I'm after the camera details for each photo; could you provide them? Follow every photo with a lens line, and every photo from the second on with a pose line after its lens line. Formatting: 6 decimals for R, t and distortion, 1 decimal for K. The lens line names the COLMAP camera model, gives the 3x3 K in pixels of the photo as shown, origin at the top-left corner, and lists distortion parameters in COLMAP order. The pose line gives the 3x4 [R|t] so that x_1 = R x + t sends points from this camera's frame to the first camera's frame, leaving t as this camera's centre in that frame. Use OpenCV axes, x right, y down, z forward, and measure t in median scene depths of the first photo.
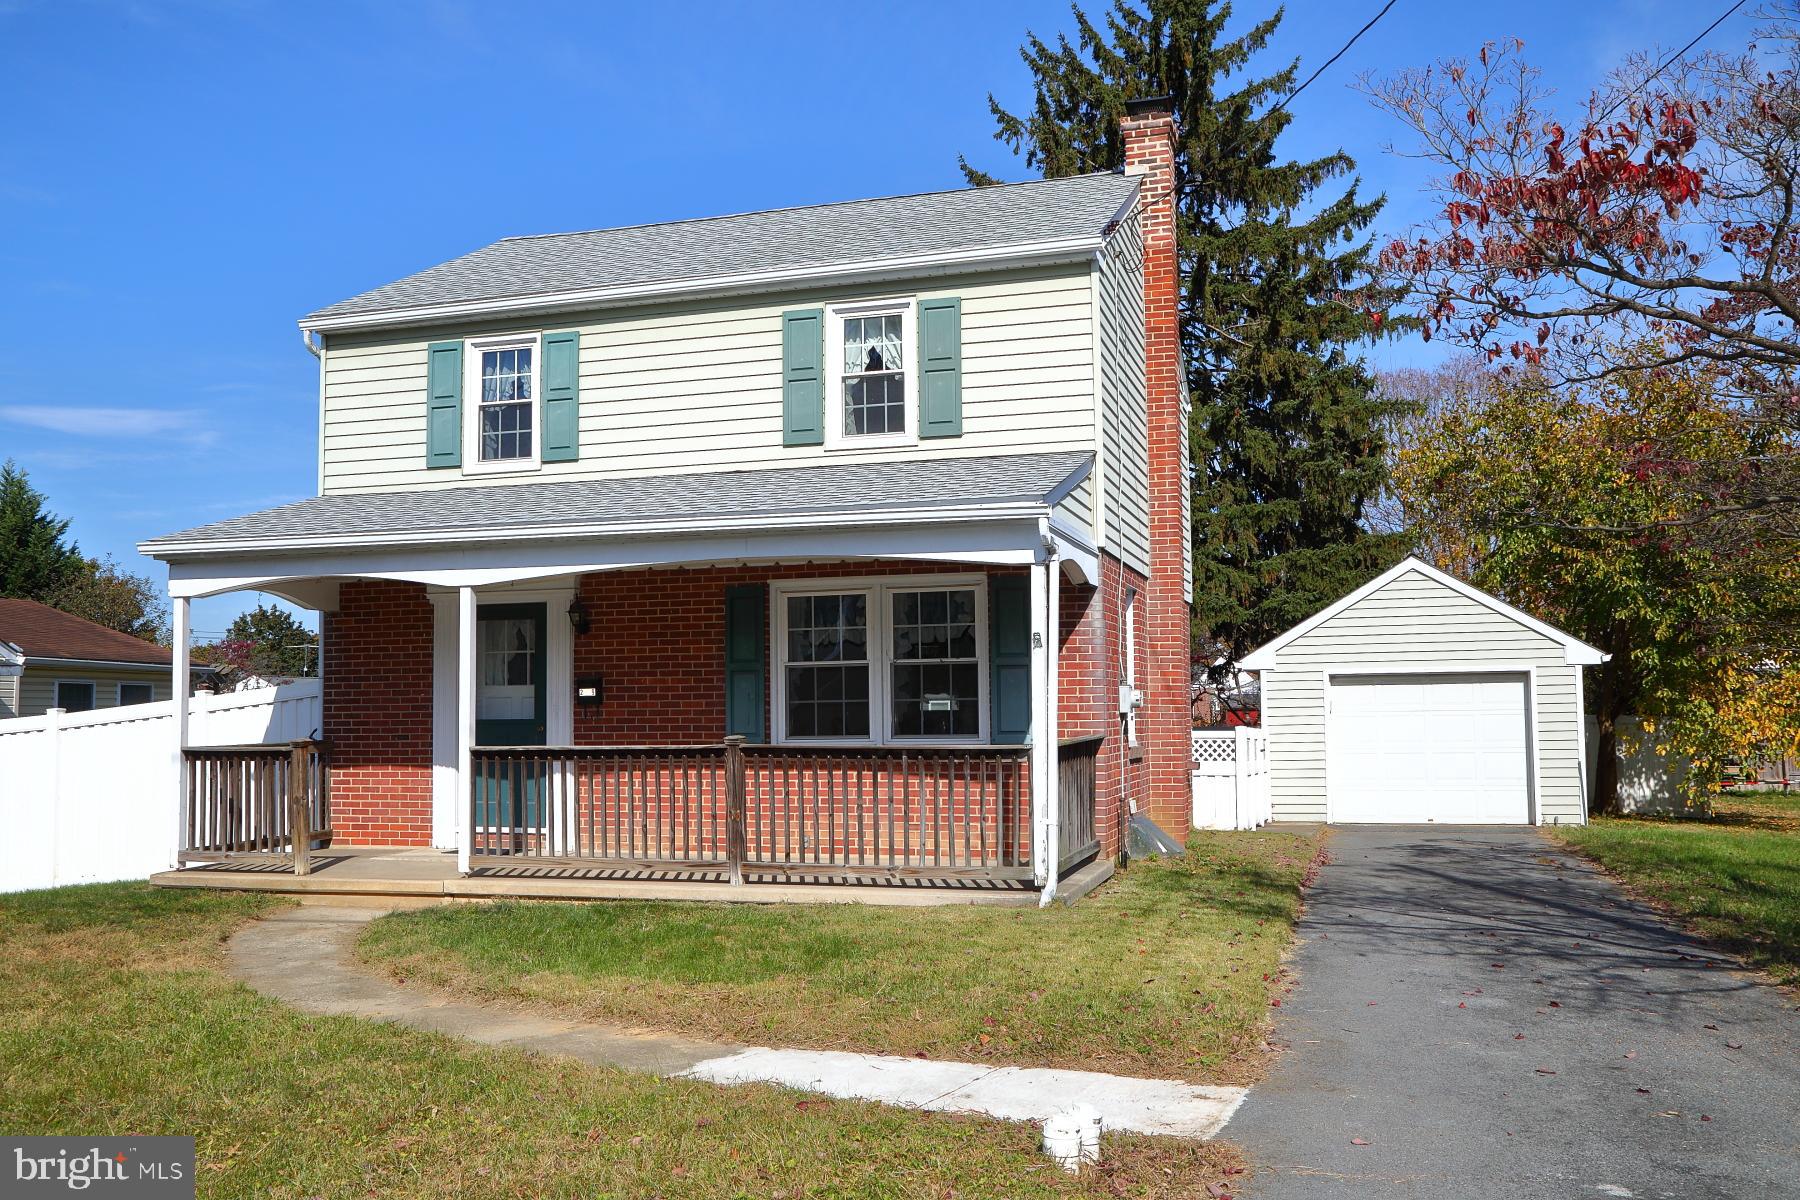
lens RADIAL K [[1591.4, 0, 837.0], [0, 1591.4, 662.7], [0, 0, 1]] dist [-0.008963, -0.001609]
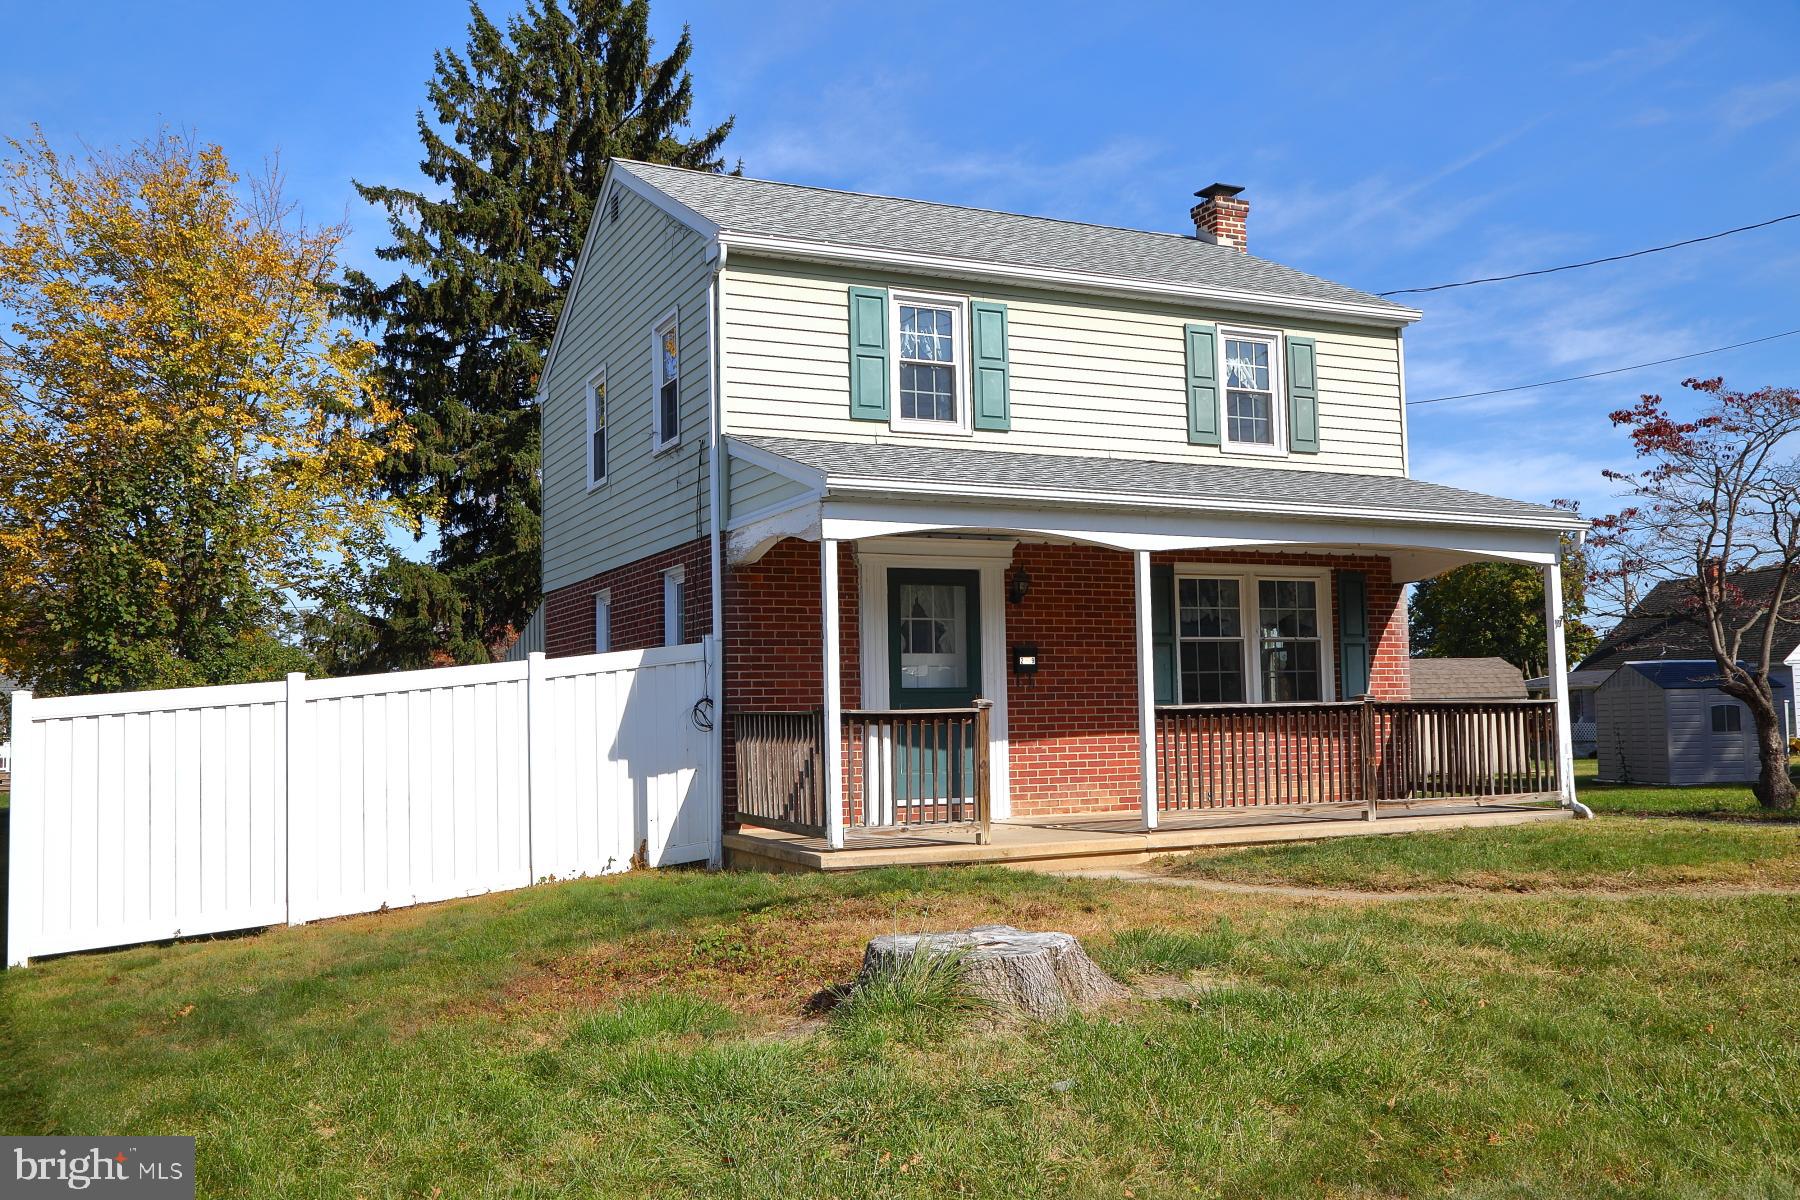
lens RADIAL K [[1603.0, 0, 902.1], [0, 1603.0, 623.0], [0, 0, 1]] dist [-0.013189, -0.004607]
pose [[0.727471, 0.030445, 0.685463, -0.905590], [-0.021295, 0.999536, -0.021794, 0.018155], [-0.685808, 0.001258, 0.727781, 0.303354]]
